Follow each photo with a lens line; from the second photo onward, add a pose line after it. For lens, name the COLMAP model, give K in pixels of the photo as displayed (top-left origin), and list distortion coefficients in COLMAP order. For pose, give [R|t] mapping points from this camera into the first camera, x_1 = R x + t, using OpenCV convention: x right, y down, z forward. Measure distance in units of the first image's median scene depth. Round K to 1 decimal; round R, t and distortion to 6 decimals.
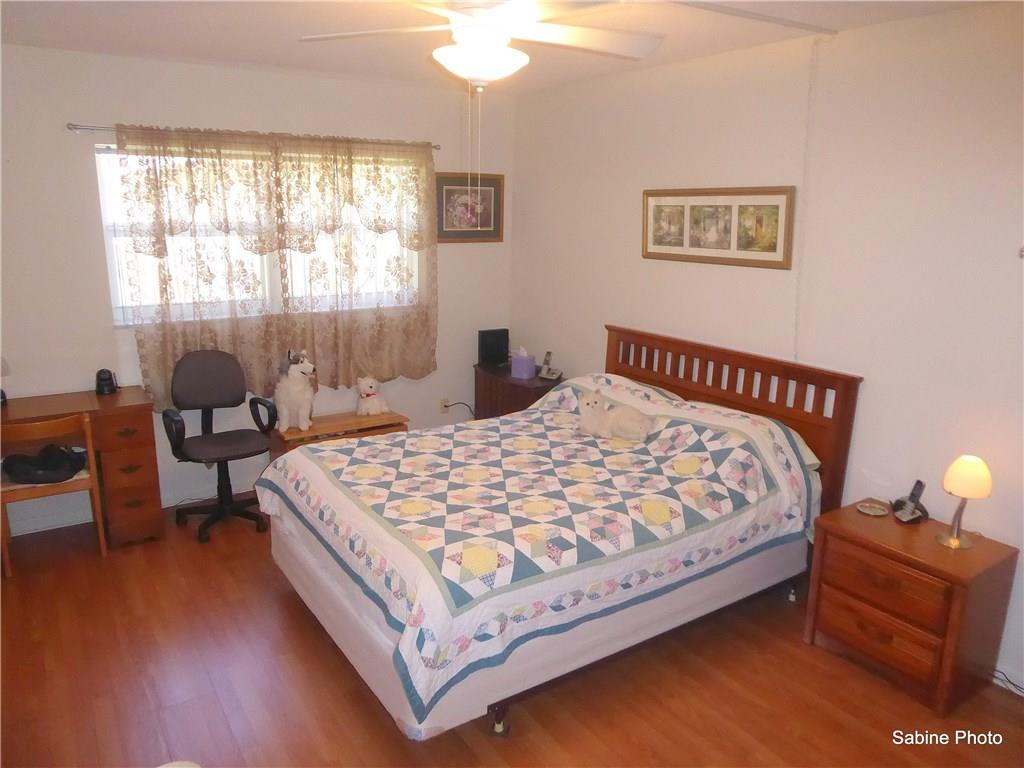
lens RADIAL K [[739.5, 0, 515.9], [0, 739.5, 382.0], [0, 0, 1]] dist [-0.023802, -0.001050]
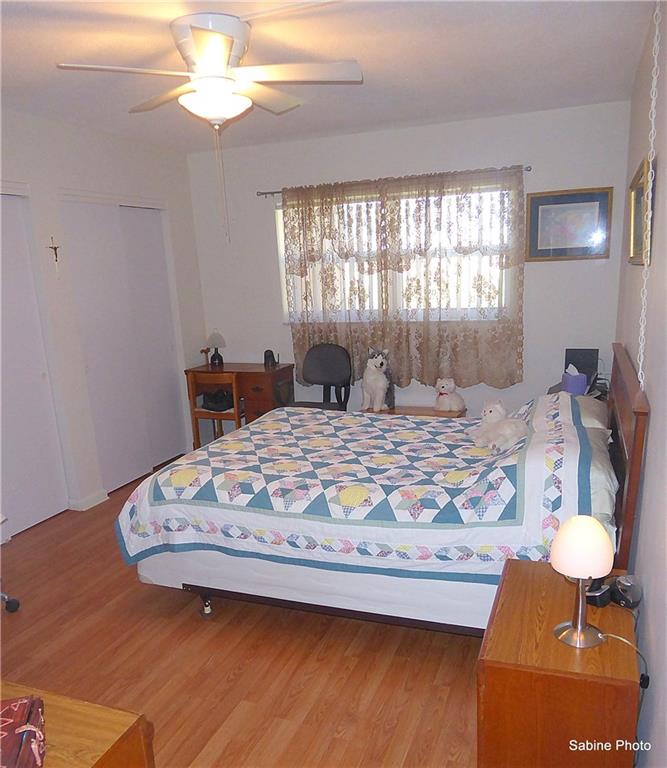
lens RADIAL K [[639.9, 0, 327.4], [0, 639.9, 440.3], [0, 0, 1]] dist [-0.026510, 0.000922]
pose [[0.573289, 0.174991, -0.800449, 0.688340], [-0.138946, 0.983541, 0.115503, -0.002578], [0.807486, 0.045003, 0.588167, 0.330974]]
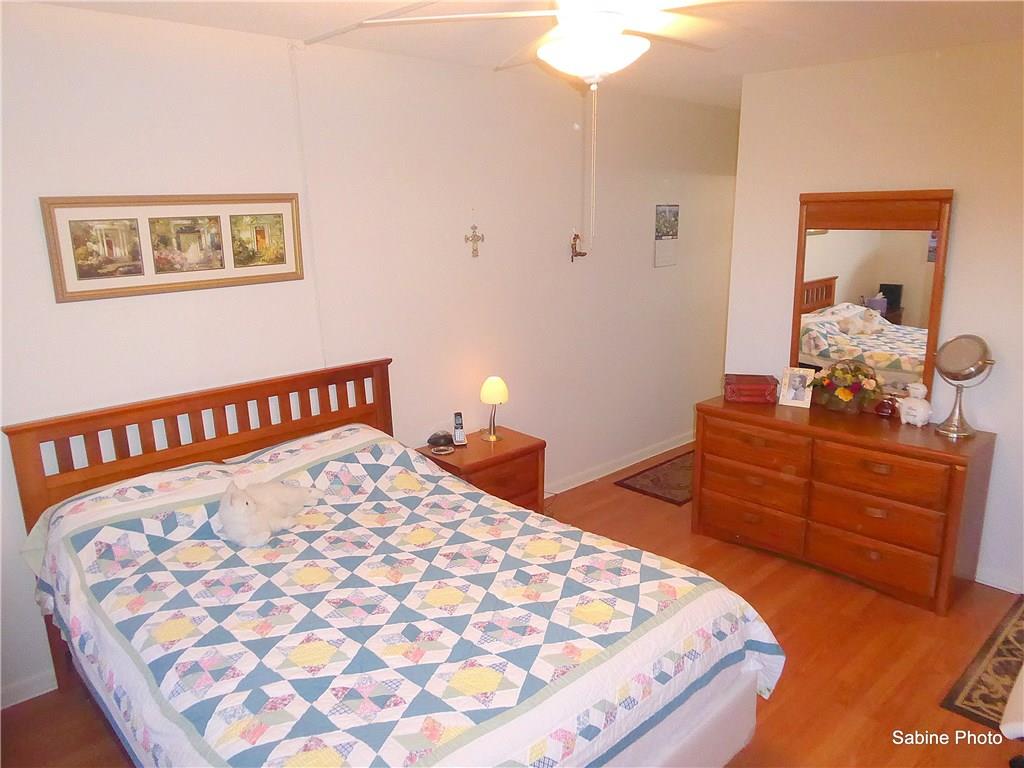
lens RADIAL K [[739.5, 0, 516.0], [0, 739.5, 383.8], [0, 0, 1]] dist [-0.023802, -0.001050]
pose [[-0.179310, -0.245340, 0.952710, -0.601916], [0.234780, 0.929753, 0.283616, -0.219666], [-0.955367, 0.274532, -0.109113, 0.820520]]
